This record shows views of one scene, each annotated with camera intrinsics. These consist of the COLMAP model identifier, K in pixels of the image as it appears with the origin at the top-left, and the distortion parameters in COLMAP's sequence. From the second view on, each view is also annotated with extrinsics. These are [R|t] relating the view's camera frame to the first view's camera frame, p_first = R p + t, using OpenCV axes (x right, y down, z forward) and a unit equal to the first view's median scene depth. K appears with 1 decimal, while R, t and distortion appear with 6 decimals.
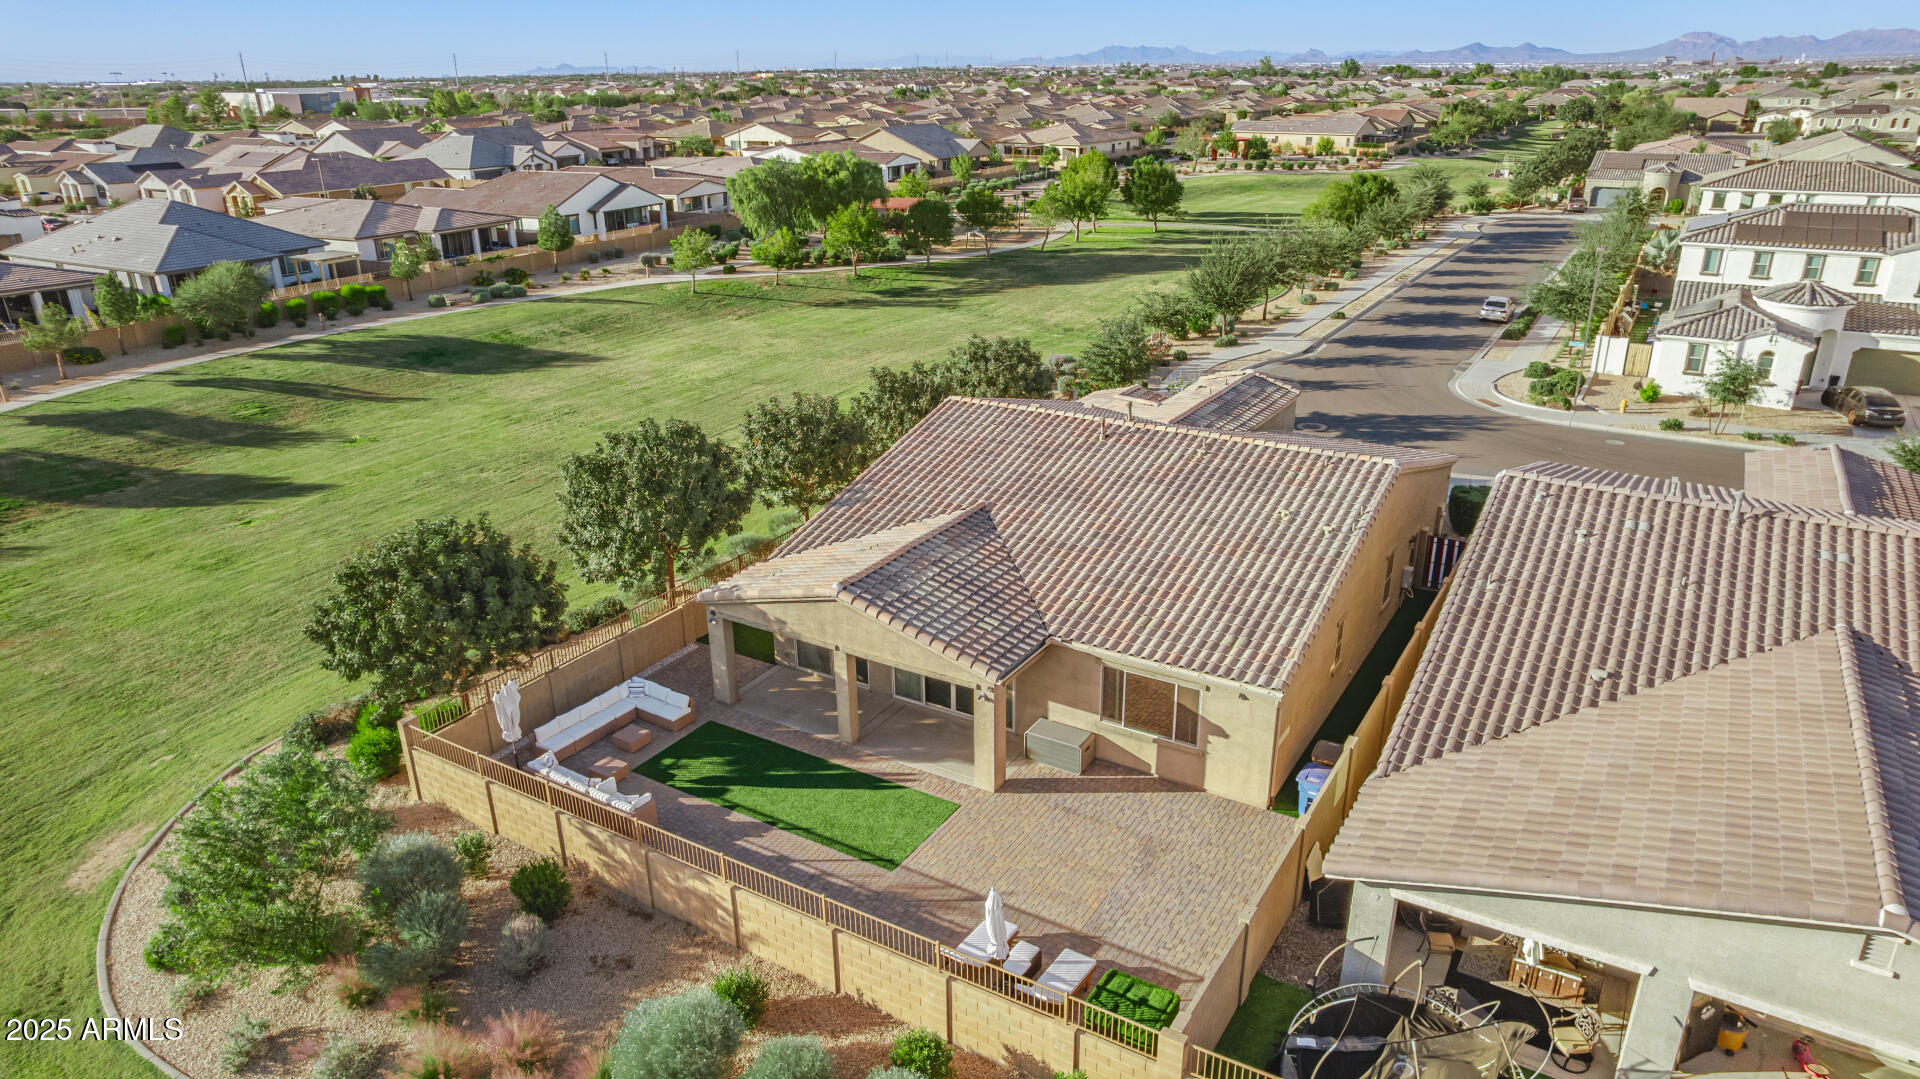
lens RADIAL K [[1222.1, 0, 960.0], [0, 1222.1, 539.5], [0, 0, 1]] dist [-0.089028, 0.079031]
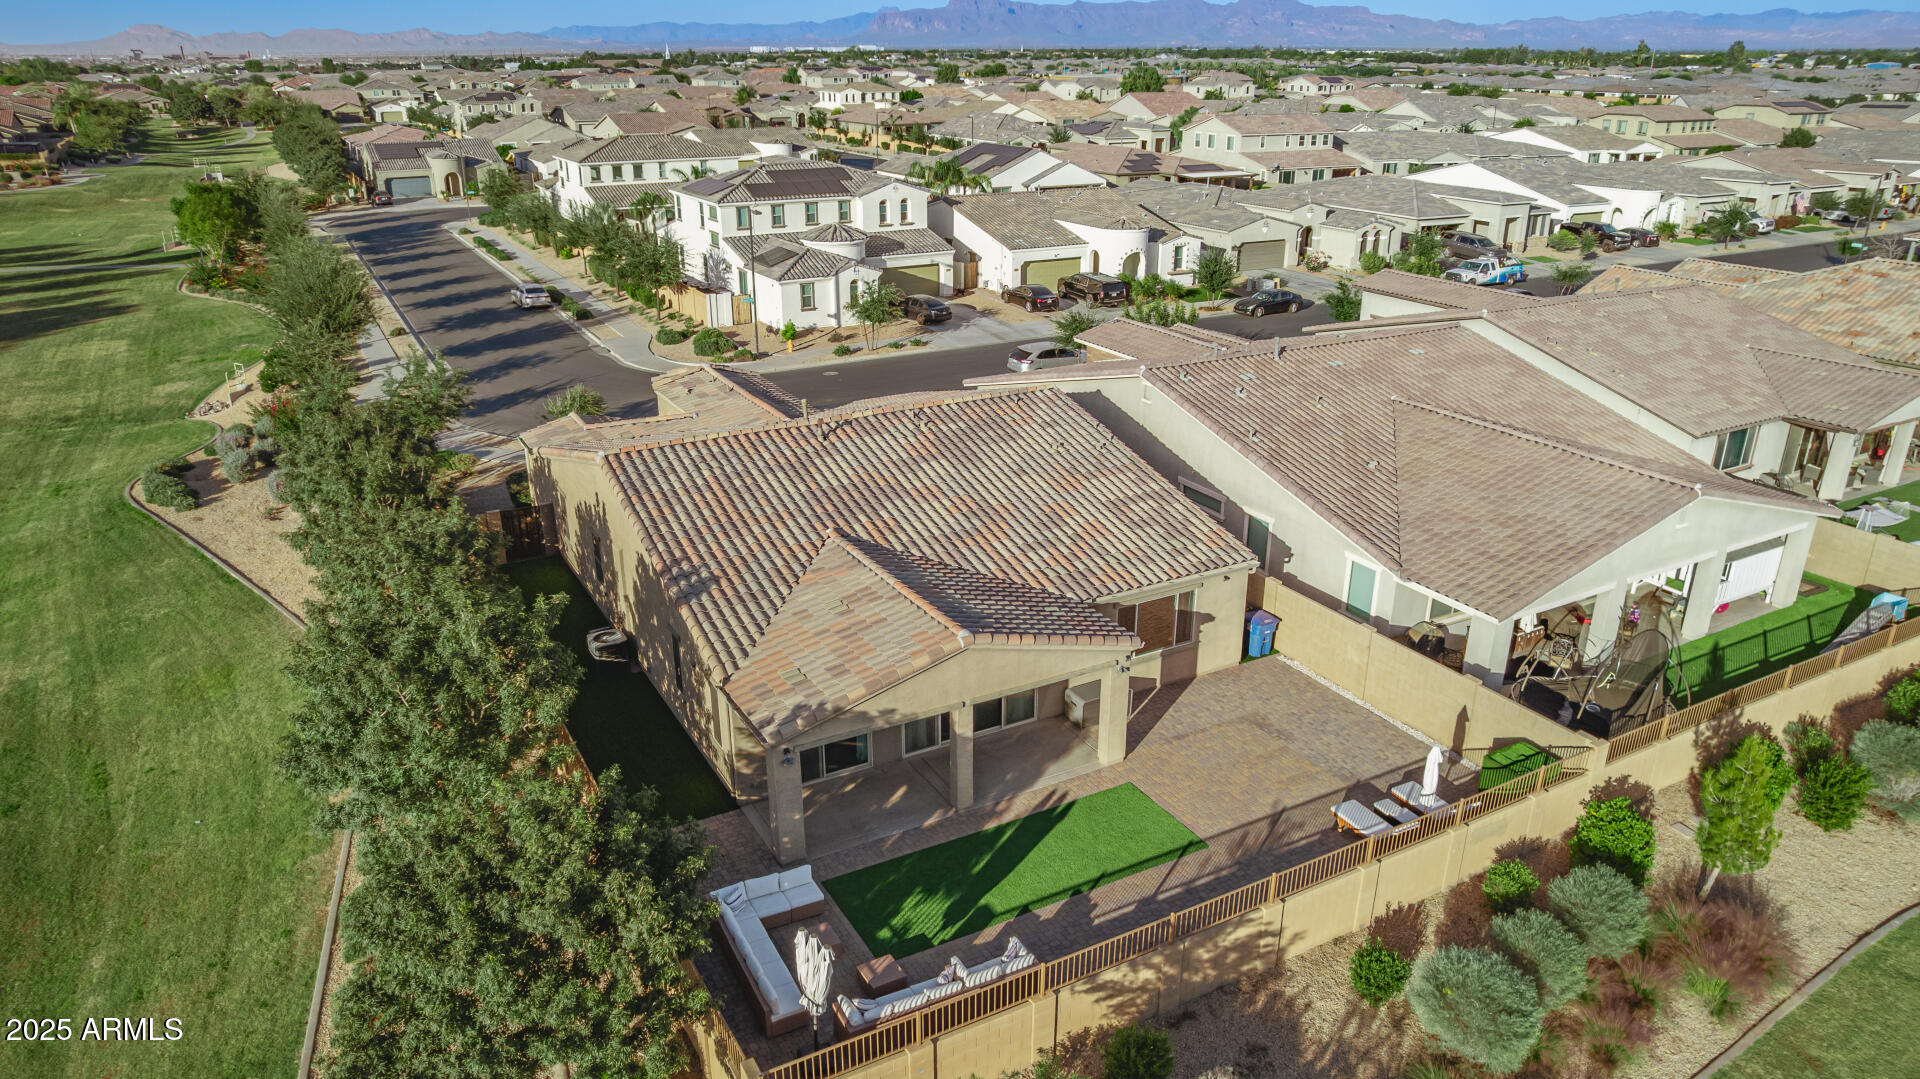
lens RADIAL K [[1265.7, 0, 960.0], [0, 1265.7, 539.5], [0, 0, 1]] dist [-0.094945, 0.089588]
pose [[0.485615, -0.304528, 0.819415, -0.804346], [0.311106, 0.936196, 0.163555, -0.169329], [-0.816940, 0.175500, 0.549371, 0.485160]]
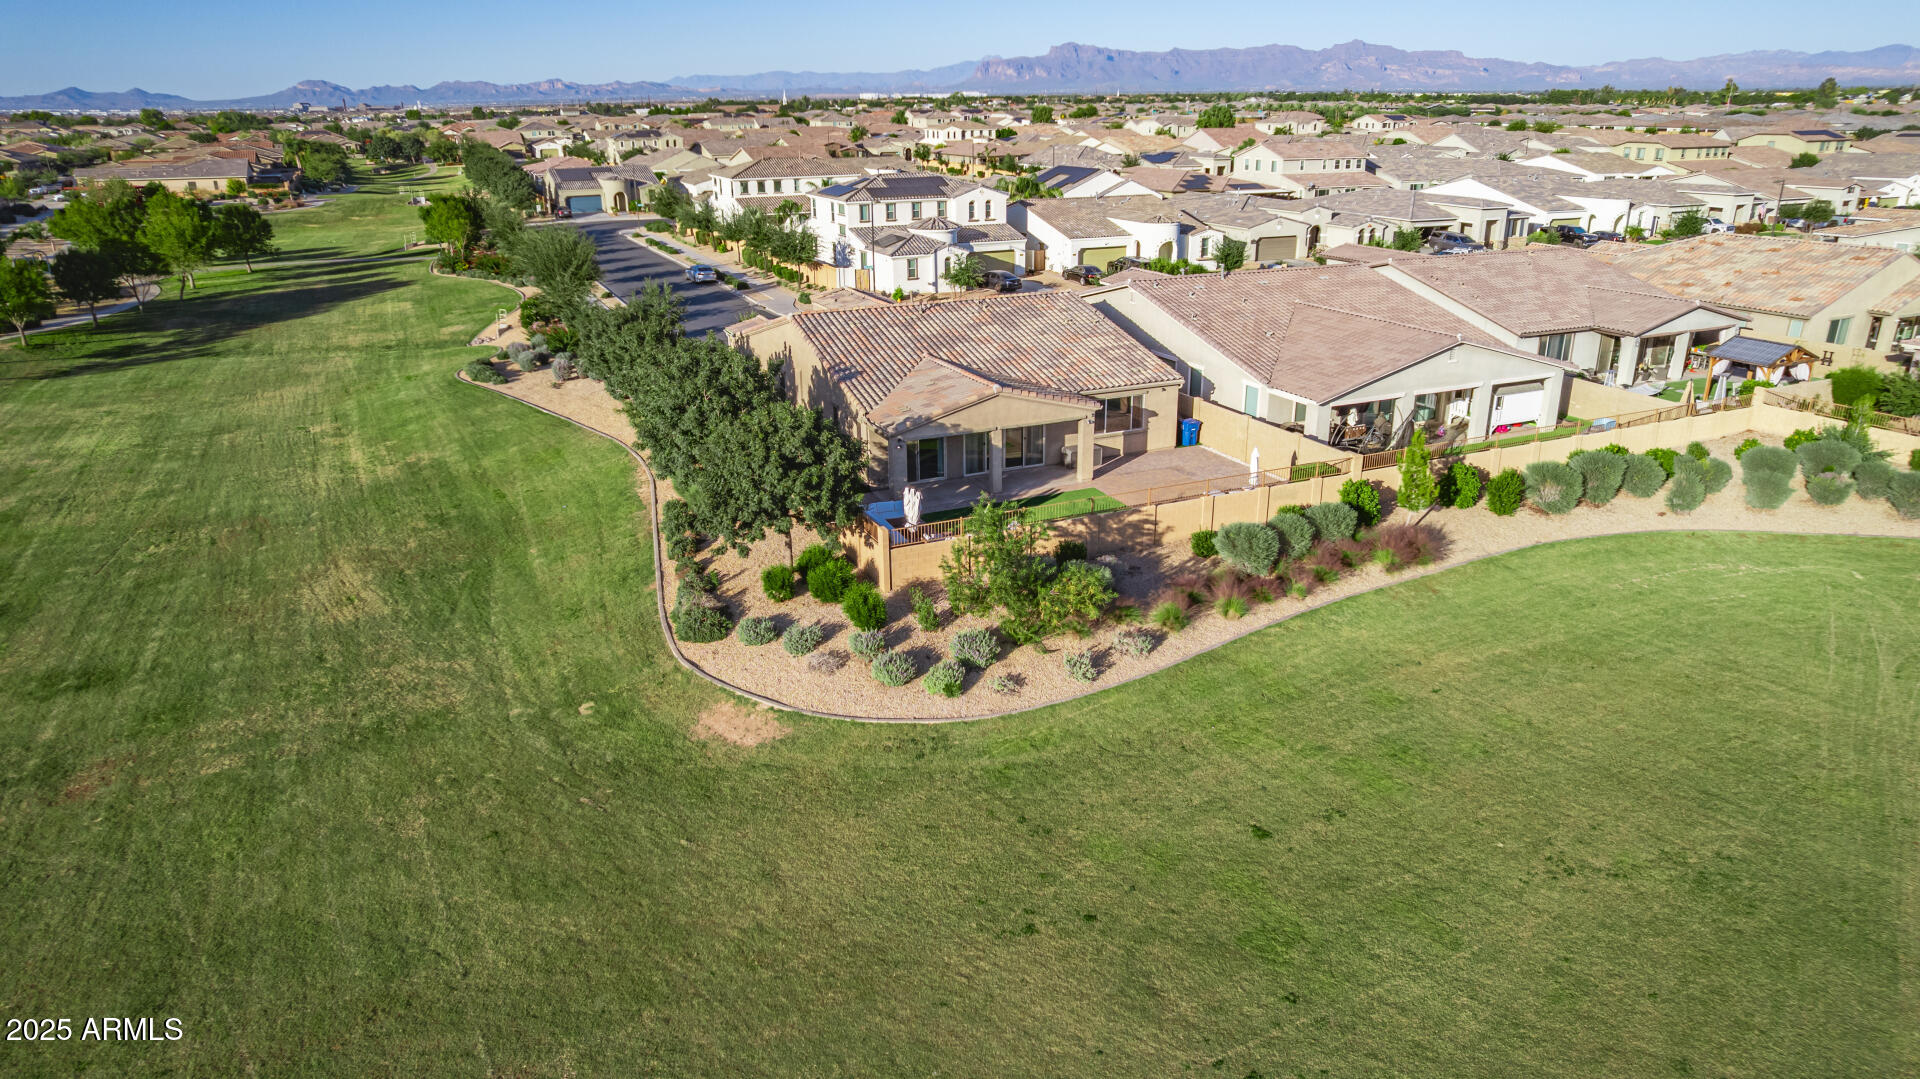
lens RADIAL K [[1222.1, 0, 960.0], [0, 1222.1, 539.5], [0, 0, 1]] dist [-0.089028, 0.079031]
pose [[0.551923, -0.277312, 0.786434, -1.408451], [0.304210, 0.945049, 0.119747, 0.022190], [-0.776426, 0.173150, 0.605955, 0.103904]]
